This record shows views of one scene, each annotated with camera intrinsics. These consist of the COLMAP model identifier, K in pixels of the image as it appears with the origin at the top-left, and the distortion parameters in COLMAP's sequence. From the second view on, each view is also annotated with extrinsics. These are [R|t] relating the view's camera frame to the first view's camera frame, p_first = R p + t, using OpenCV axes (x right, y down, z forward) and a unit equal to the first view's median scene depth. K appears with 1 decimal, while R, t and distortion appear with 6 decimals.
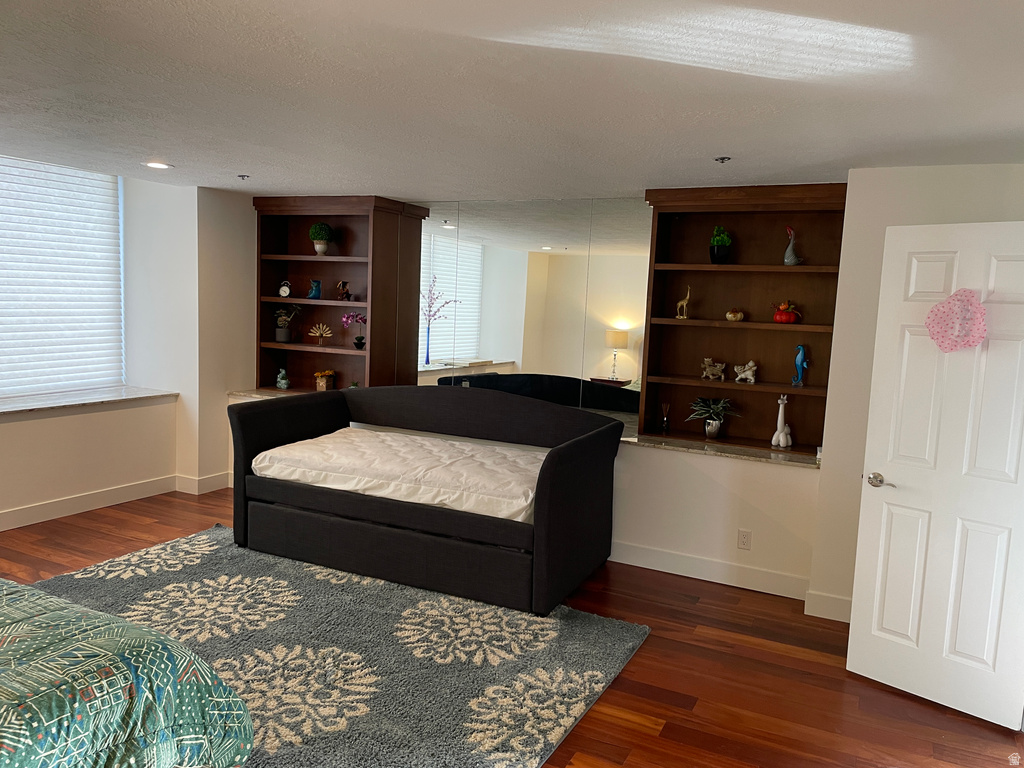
lens RADIAL K [[769.4, 0, 517.8], [0, 769.4, 381.1], [0, 0, 1]] dist [0.056079, -0.068647]
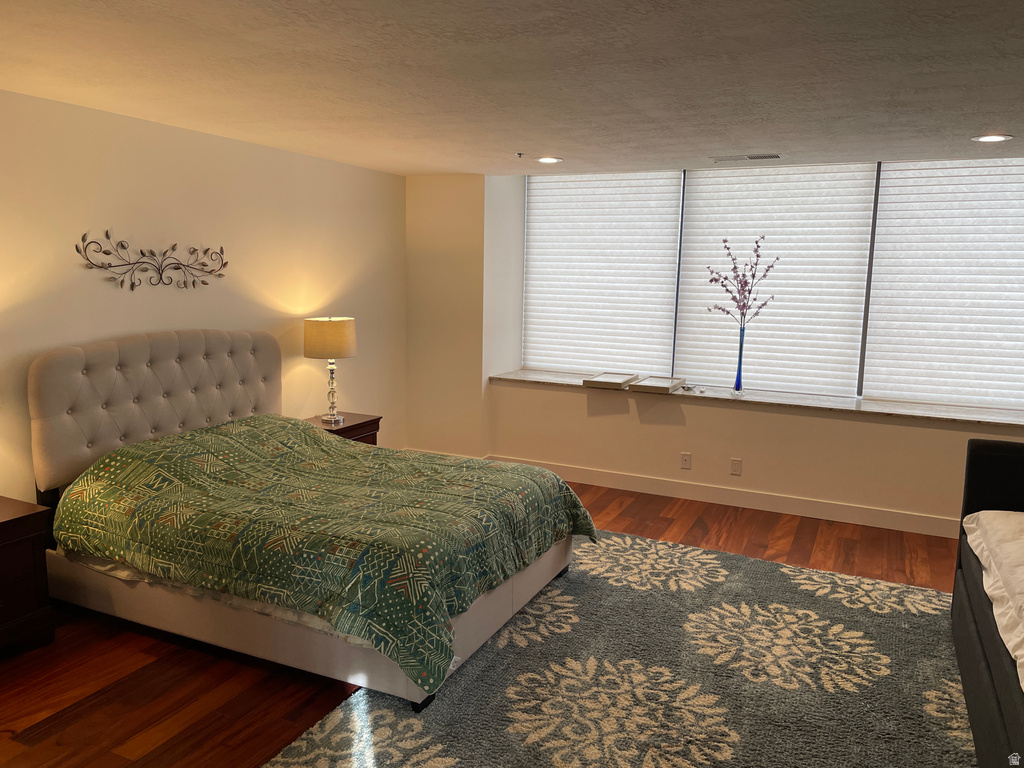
lens RADIAL K [[769.4, 0, 519.8], [0, 769.4, 387.6], [0, 0, 1]] dist [0.056079, -0.068647]
pose [[0.047595, 0.111605, -0.992612, 0.404757], [-0.136994, 0.985077, 0.104190, -0.042401], [0.989428, 0.131023, 0.062174, 0.573742]]
